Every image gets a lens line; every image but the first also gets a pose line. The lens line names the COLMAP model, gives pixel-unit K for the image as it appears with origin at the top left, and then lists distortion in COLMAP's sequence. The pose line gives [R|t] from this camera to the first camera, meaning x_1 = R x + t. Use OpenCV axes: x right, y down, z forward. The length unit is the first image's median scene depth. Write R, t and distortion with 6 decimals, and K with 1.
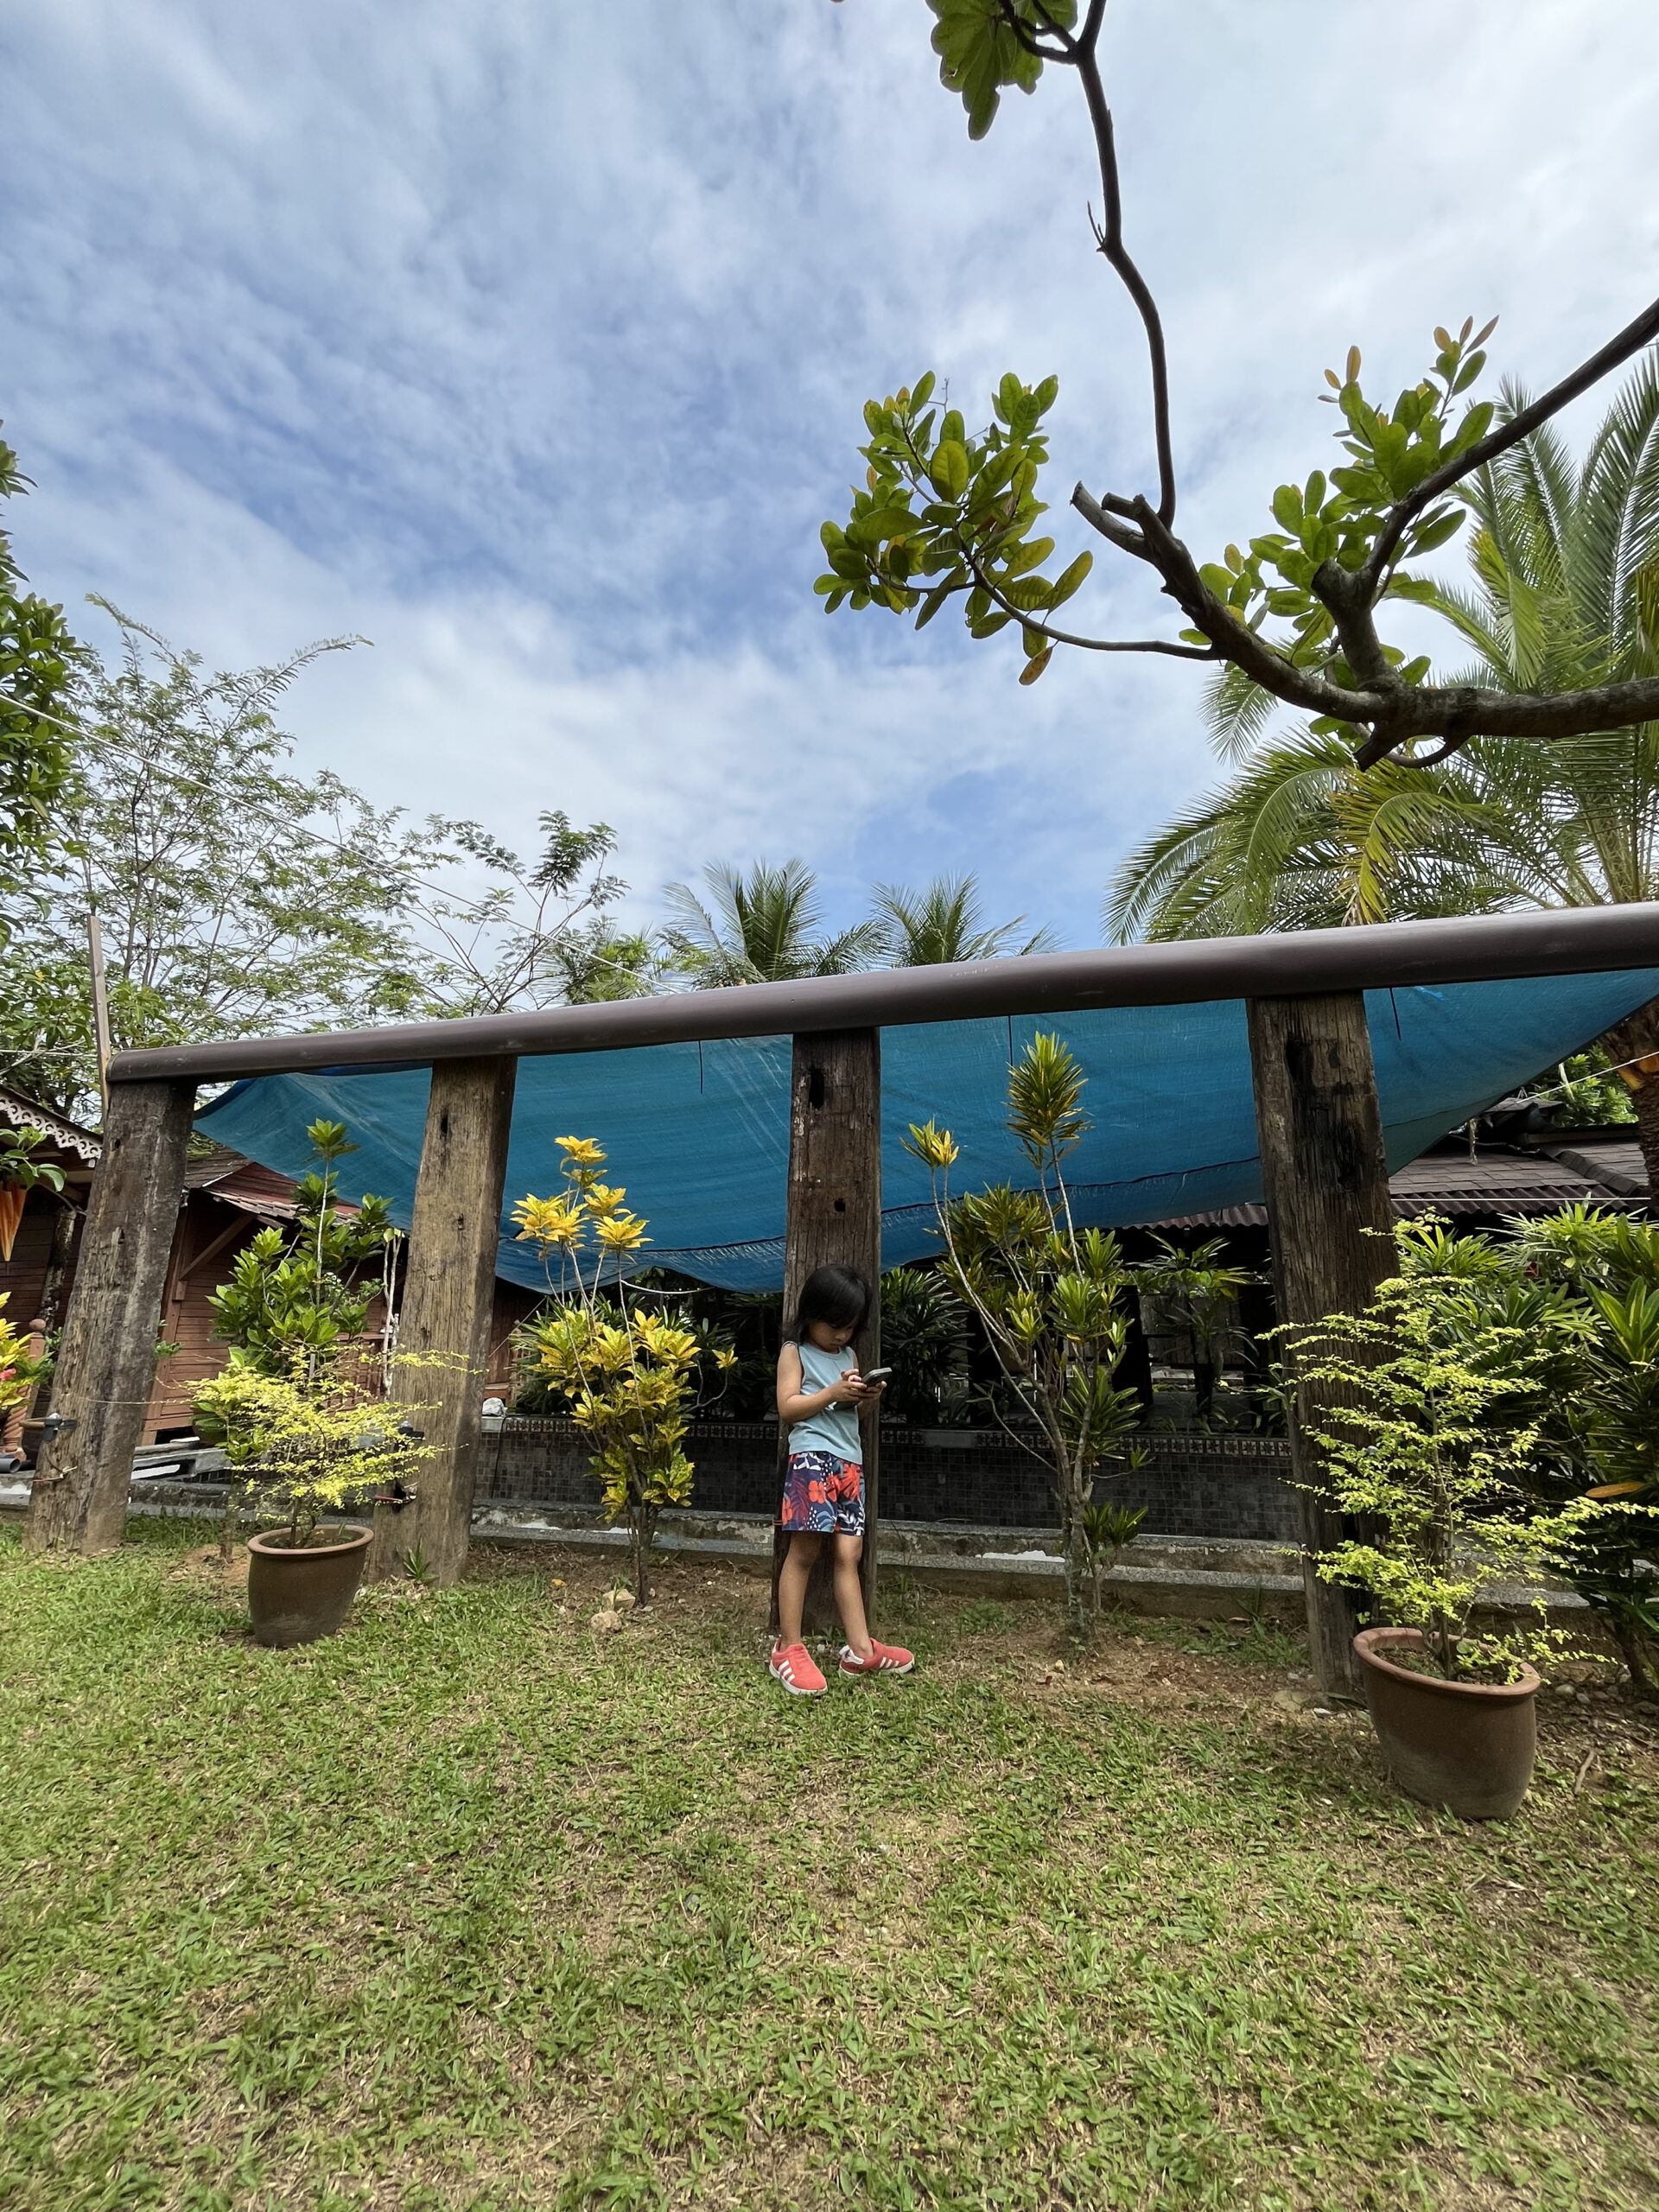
lens RADIAL K [[904.9, 0, 831.8], [0, 904.9, 1107.0], [0, 0, 1]] dist [-0.001099, -0.000074]
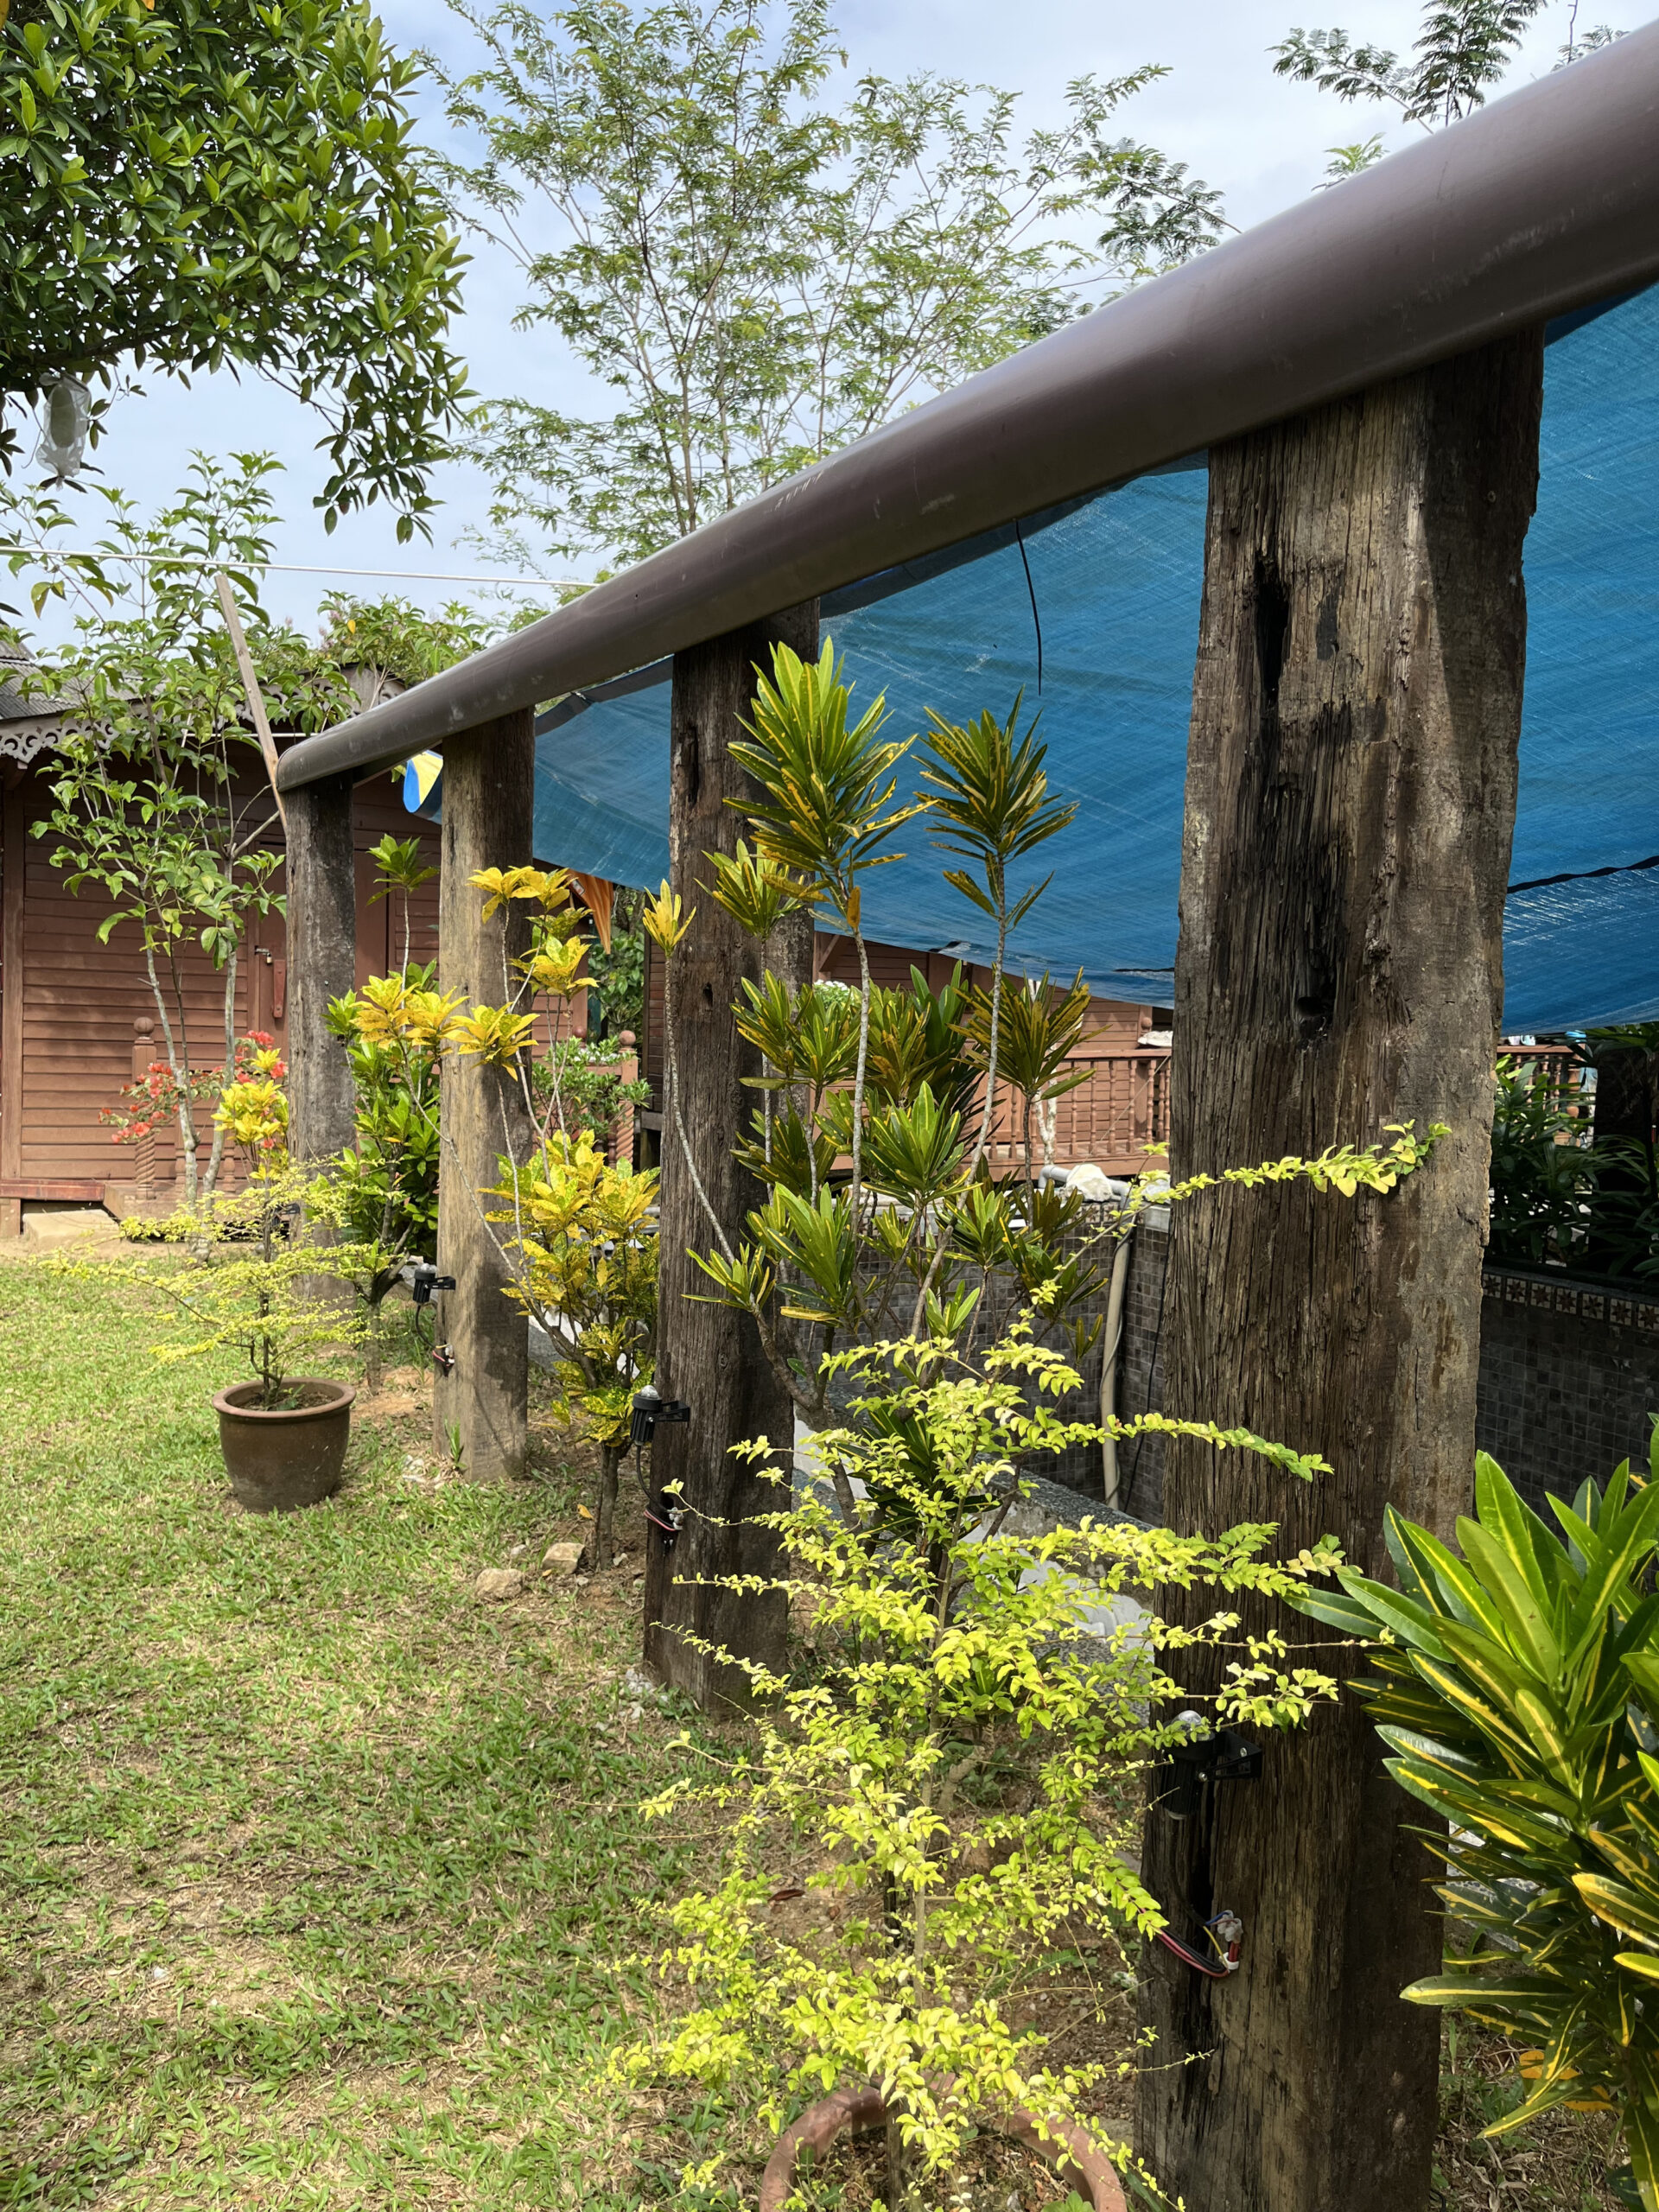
lens RADIAL K [[1700.8, 0, 829.3], [0, 1700.8, 1105.7], [0, 0, 1]] dist [-0.000031, -0.003876]
pose [[0.701280, 0.060384, -0.710324, 0.262453], [0.157155, 0.958798, 0.236660, -0.018503], [0.695348, -0.277596, 0.662896, 0.132356]]
